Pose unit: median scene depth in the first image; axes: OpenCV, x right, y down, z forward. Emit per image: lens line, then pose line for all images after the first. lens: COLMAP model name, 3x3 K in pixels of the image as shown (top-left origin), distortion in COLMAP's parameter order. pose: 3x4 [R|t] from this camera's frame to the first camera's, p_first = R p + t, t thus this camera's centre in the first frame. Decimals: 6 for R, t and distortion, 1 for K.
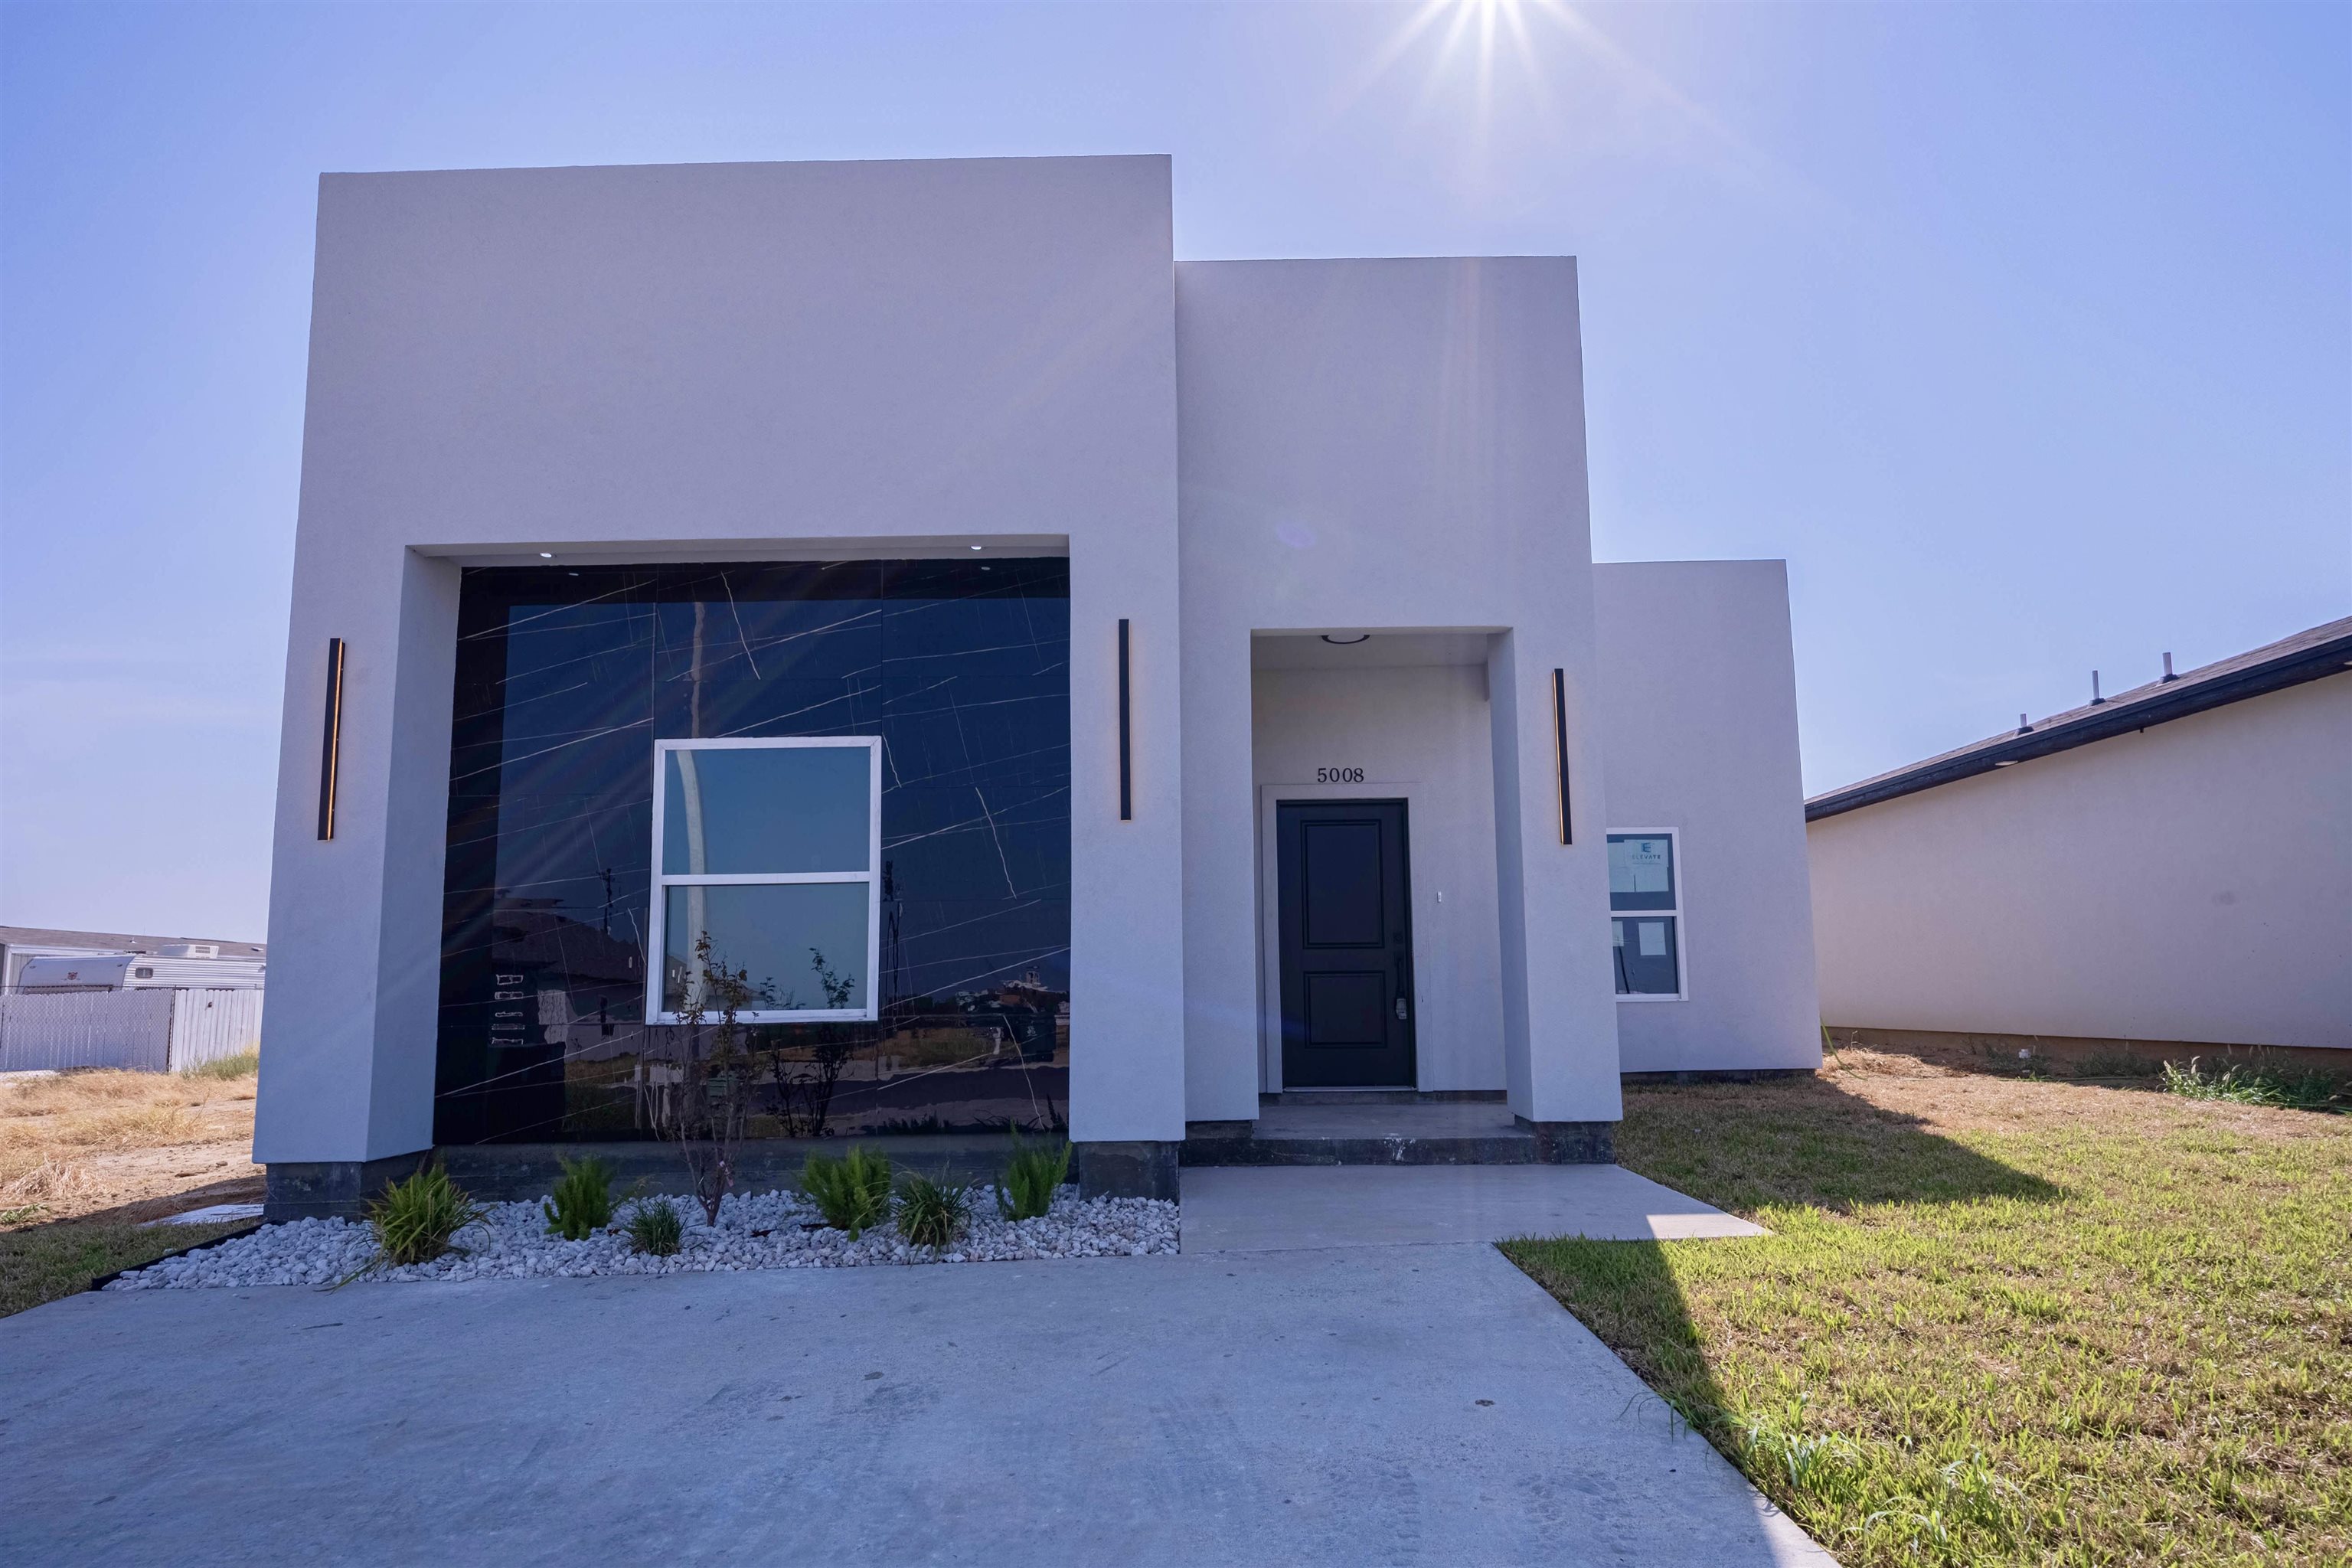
lens RADIAL K [[1064.3, 0, 1179.2], [0, 1064.3, 784.4], [0, 0, 1]] dist [0.000719, -0.000189]
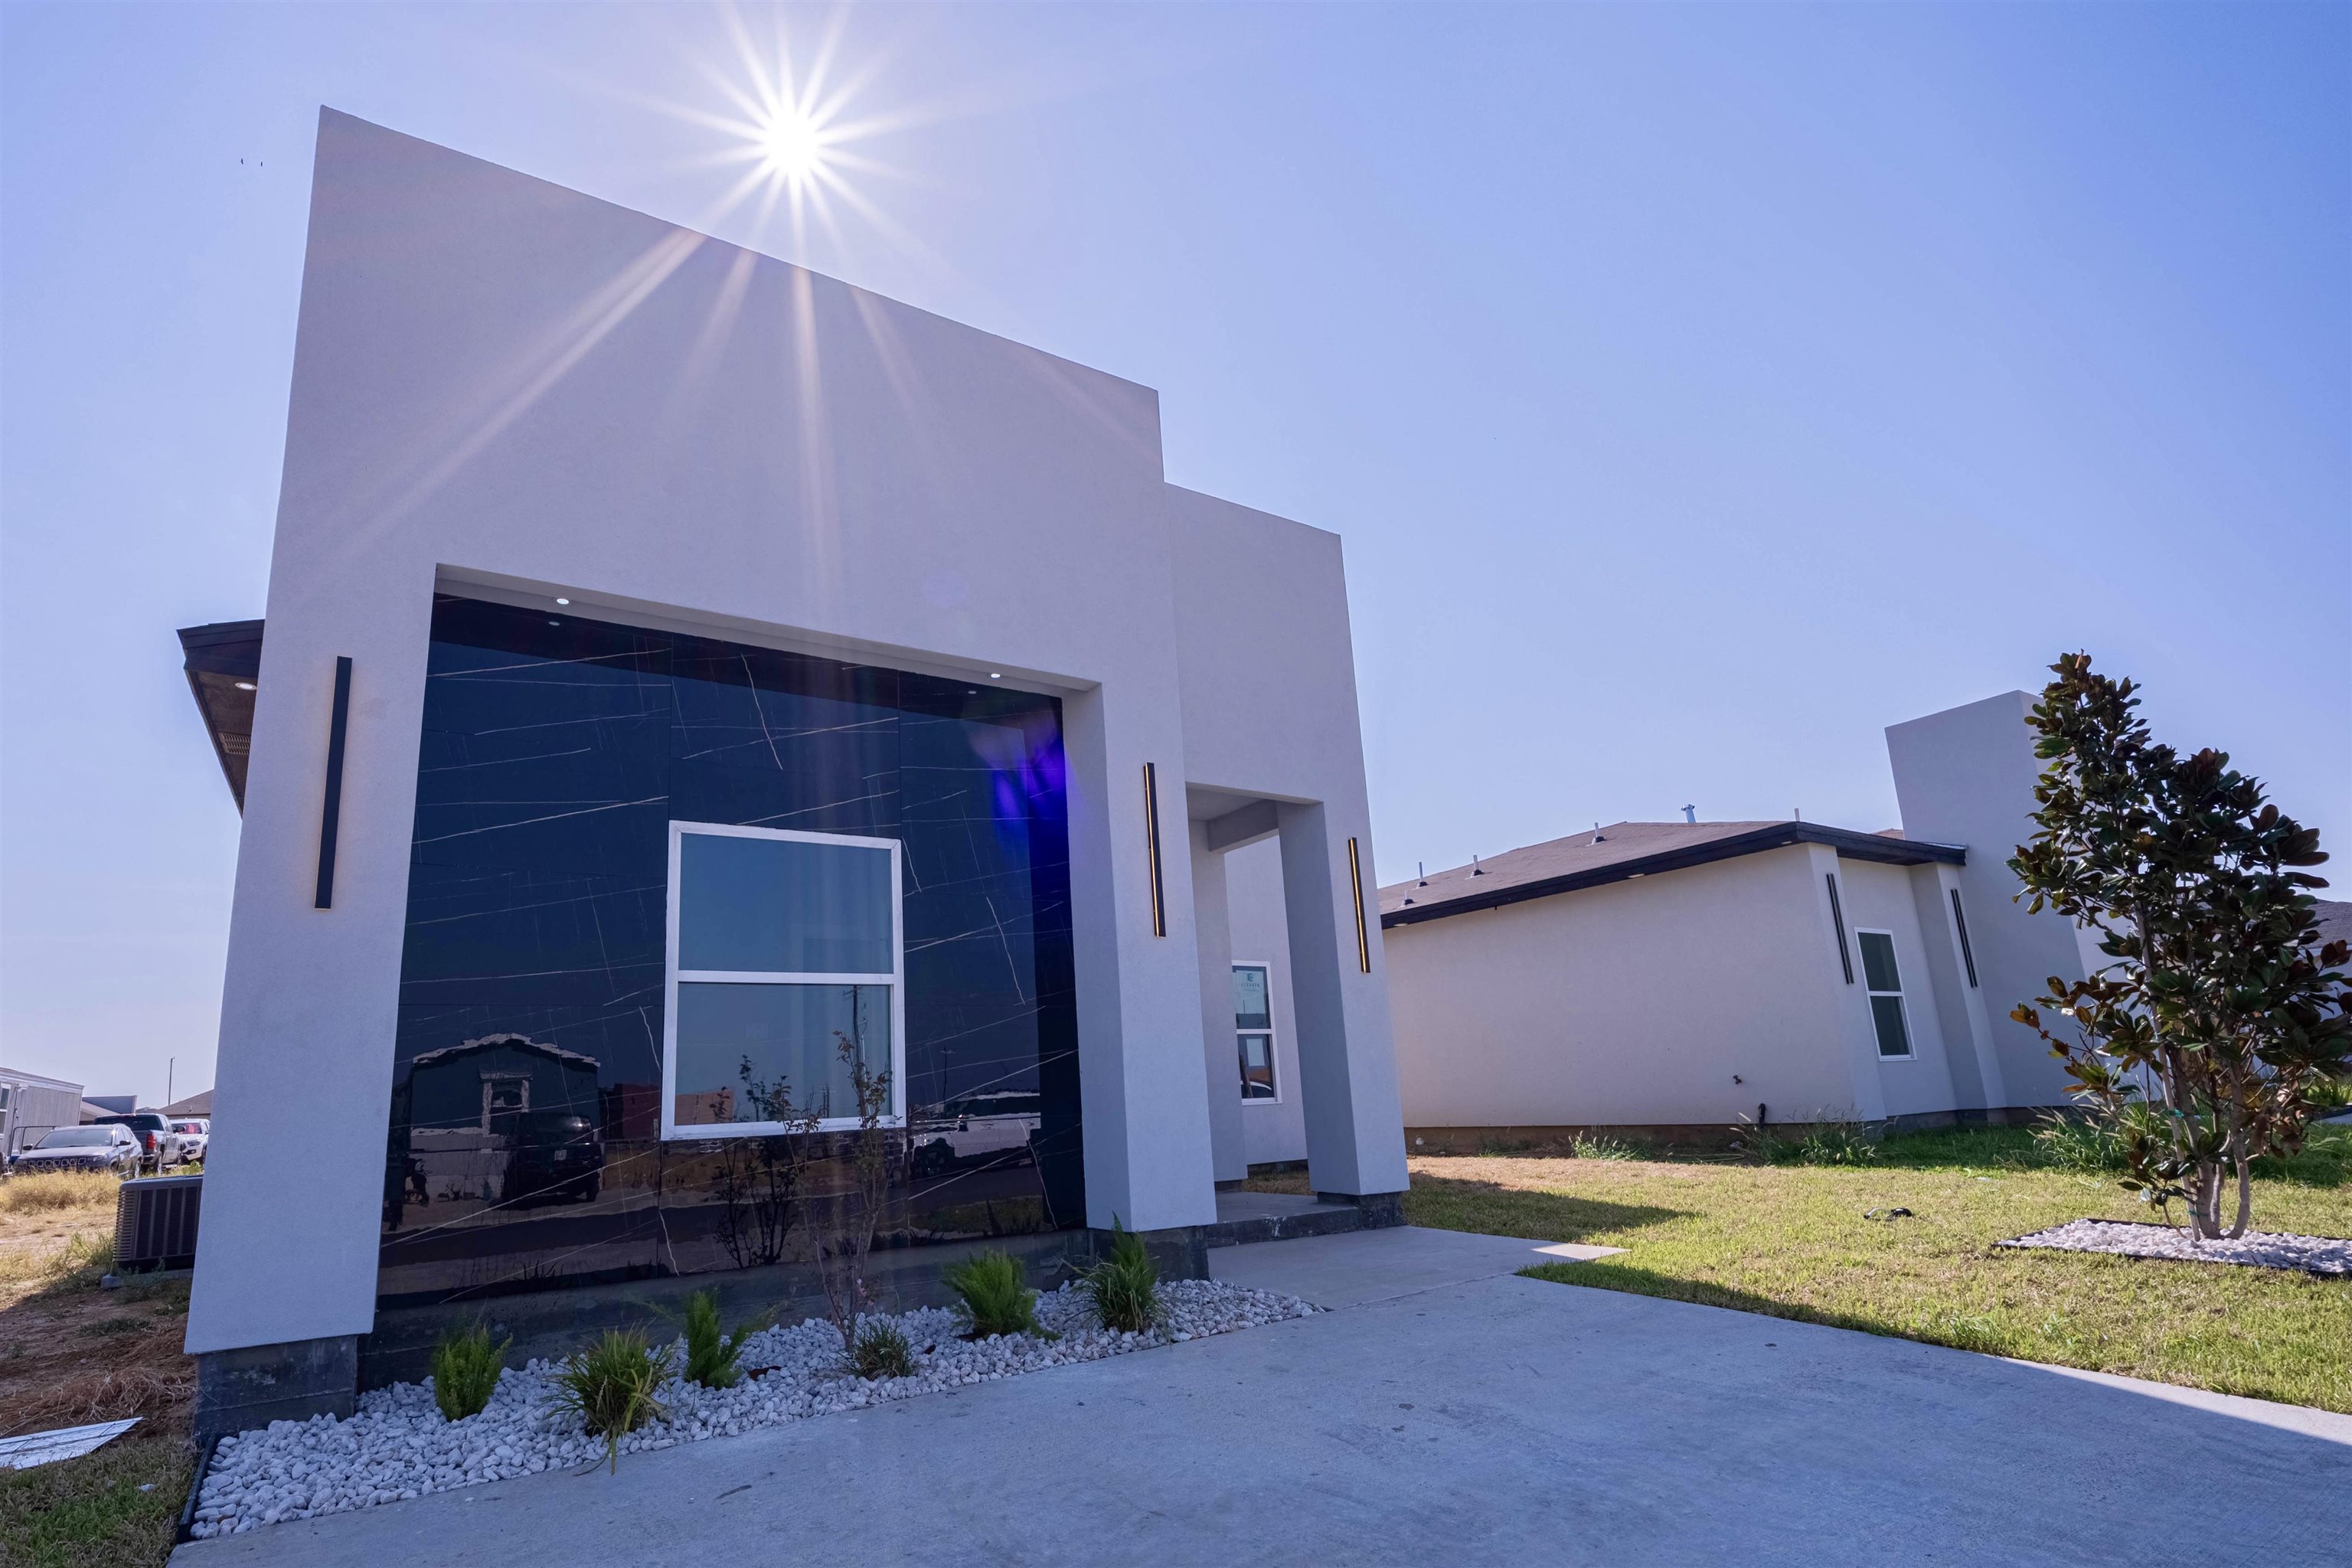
lens RADIAL K [[985.3, 0, 1176.1], [0, 985.3, 782.4], [0, 0, 1]] dist [0.001248, -0.000651]
pose [[0.873967, 0.127120, 0.469064, -0.504282], [-0.065021, 0.987092, -0.146361, 0.021456], [-0.481615, 0.097416, 0.870952, 0.045248]]
